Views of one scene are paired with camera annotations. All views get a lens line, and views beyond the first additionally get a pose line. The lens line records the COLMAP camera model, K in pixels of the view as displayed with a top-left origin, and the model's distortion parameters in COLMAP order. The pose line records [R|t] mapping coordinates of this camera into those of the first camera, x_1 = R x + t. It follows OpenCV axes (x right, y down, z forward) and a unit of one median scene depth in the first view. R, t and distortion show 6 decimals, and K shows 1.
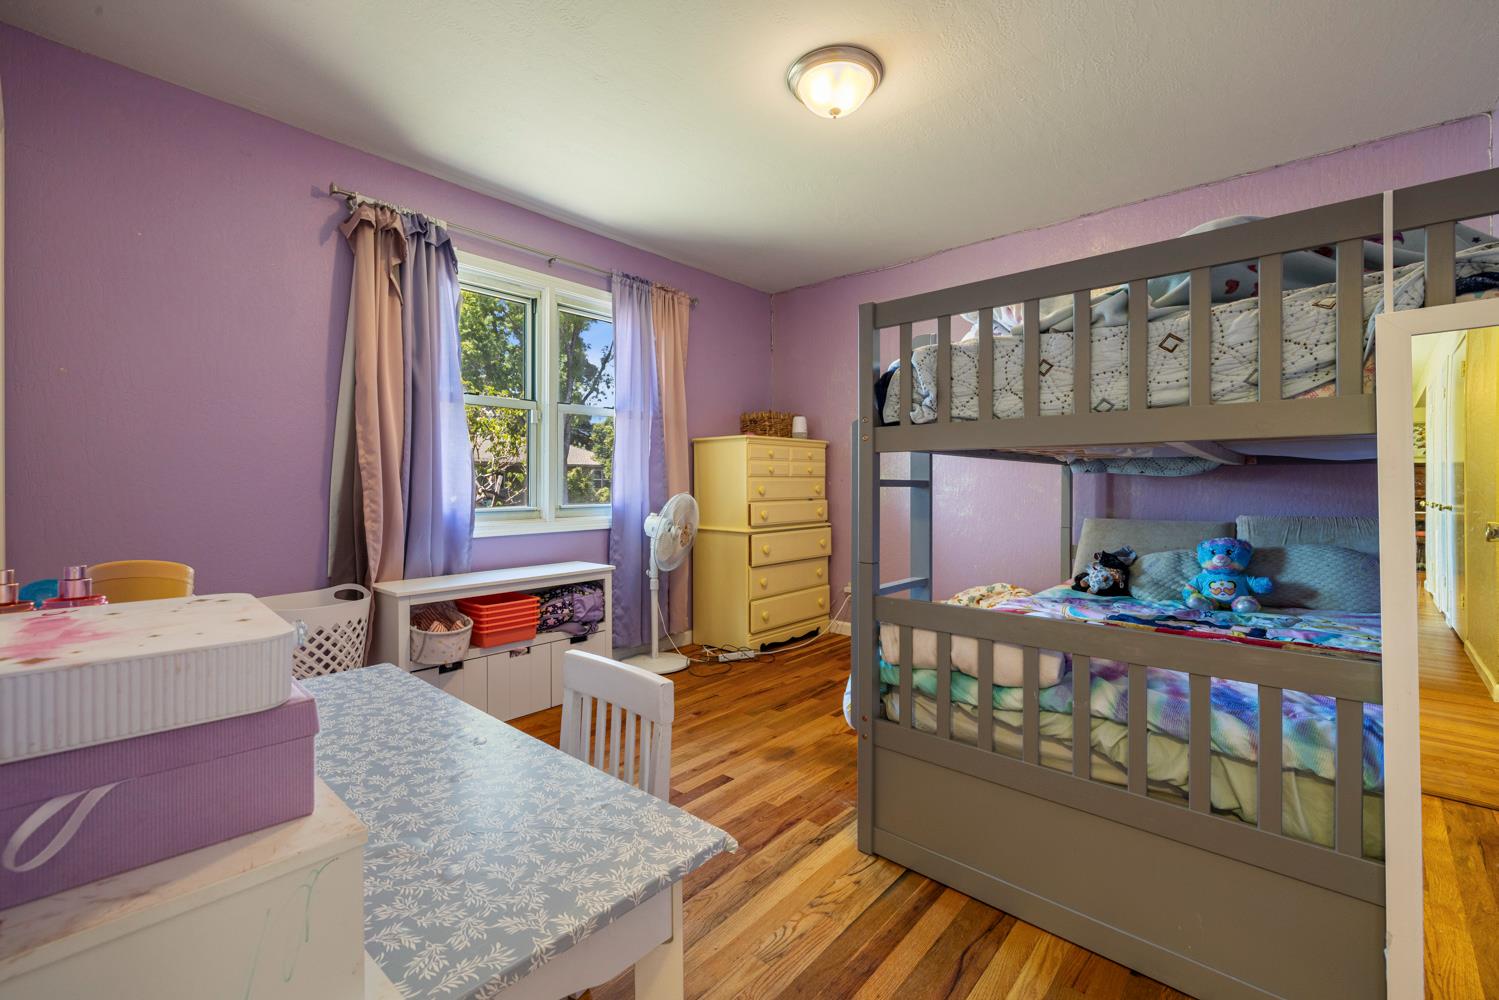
lens RADIAL K [[624.3, 0, 755.3], [0, 624.3, 488.0], [0, 0, 1]] dist [-0.000016, -0.000129]
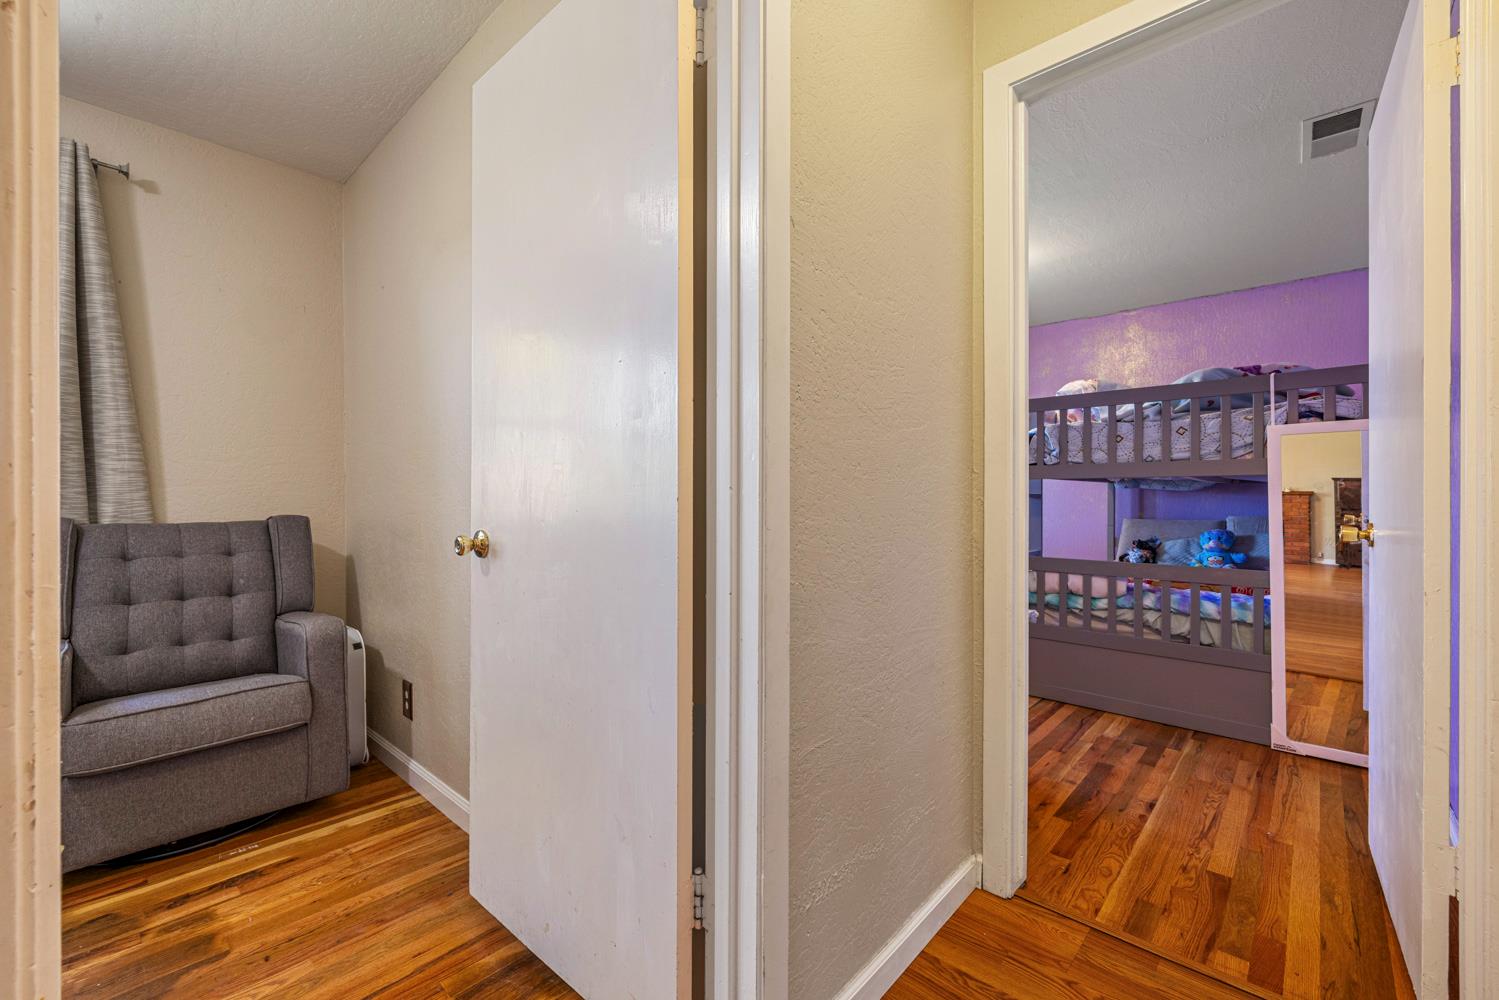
lens RADIAL K [[631.1, 0, 749.5], [0, 631.1, 500.0], [0, 0, 1]] dist [0.000987, -0.000478]
pose [[0.999843, -0.002082, -0.017606, -0.695552], [0.002095, 0.999998, 0.000756, 0.001917], [0.017605, -0.000793, 0.999845, -1.064409]]
